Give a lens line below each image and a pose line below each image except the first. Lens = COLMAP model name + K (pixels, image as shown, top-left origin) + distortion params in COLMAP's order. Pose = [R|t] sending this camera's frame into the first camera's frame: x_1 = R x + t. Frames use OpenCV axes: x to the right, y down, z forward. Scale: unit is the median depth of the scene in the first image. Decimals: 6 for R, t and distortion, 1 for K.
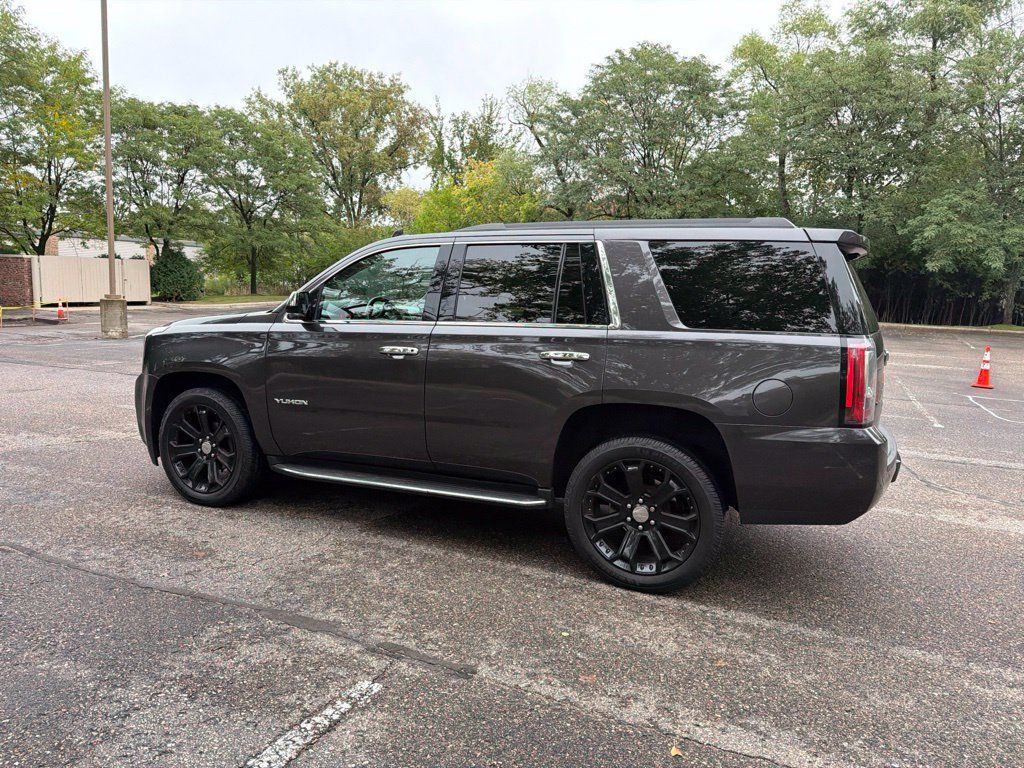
lens RADIAL K [[721.6, 0, 514.6], [0, 721.6, 383.6], [0, 0, 1]] dist [0.048886, -0.065992]
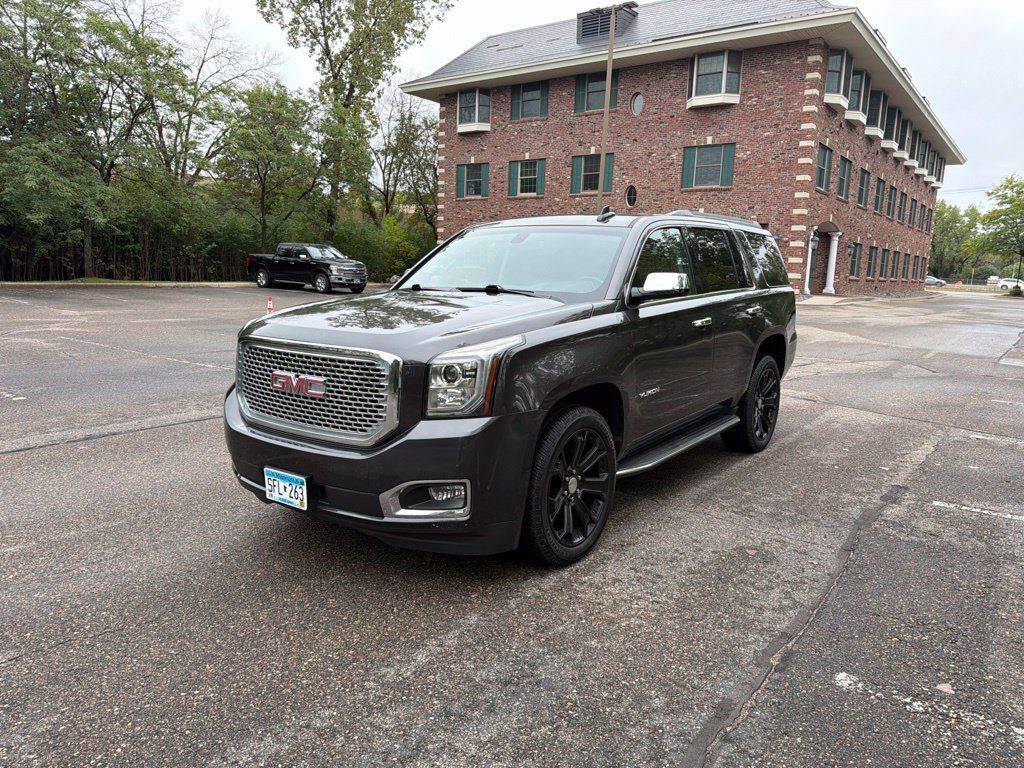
lens RADIAL K [[717.4, 0, 515.1], [0, 717.4, 387.9], [0, 0, 1]] dist [0.027864, -0.035230]
pose [[0.215355, -0.189917, 0.957890, -1.384442], [0.115554, 0.978971, 0.168117, -0.176249], [-0.969675, 0.074483, 0.232772, 1.075842]]
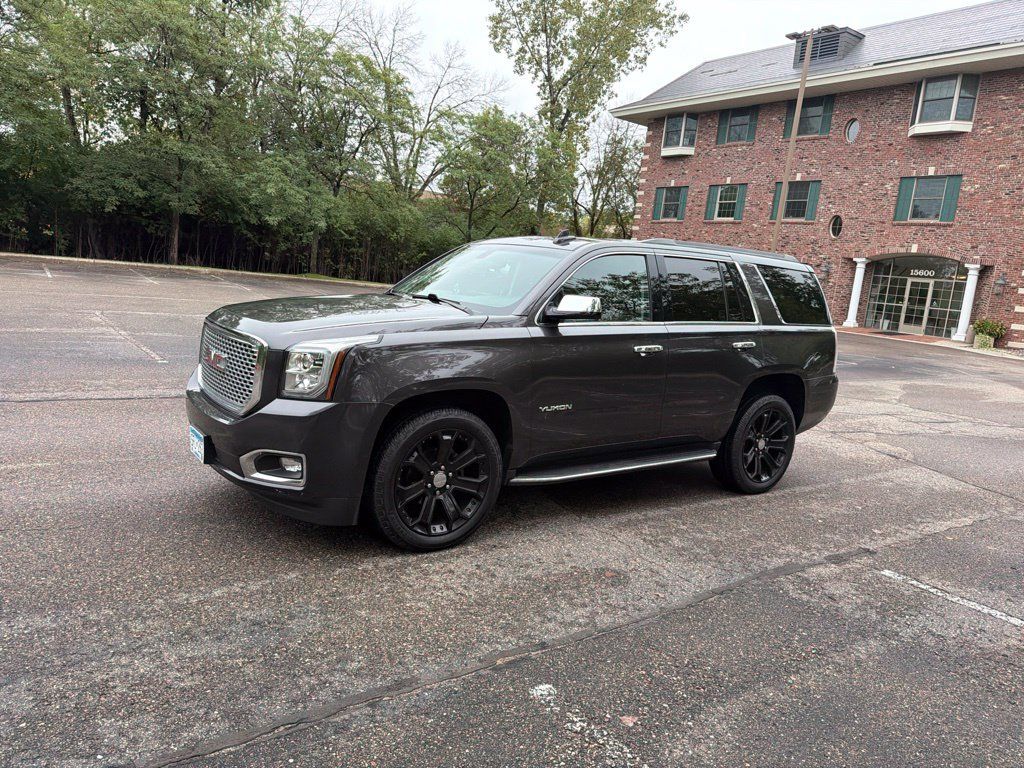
lens RADIAL K [[716.6, 0, 516.6], [0, 716.6, 379.5], [0, 0, 1]] dist [0.030619, -0.039726]
pose [[0.496334, -0.112766, 0.860776, -1.300788], [0.037756, 0.993393, 0.108370, -0.133950], [-0.867310, -0.021288, 0.497313, 0.644264]]
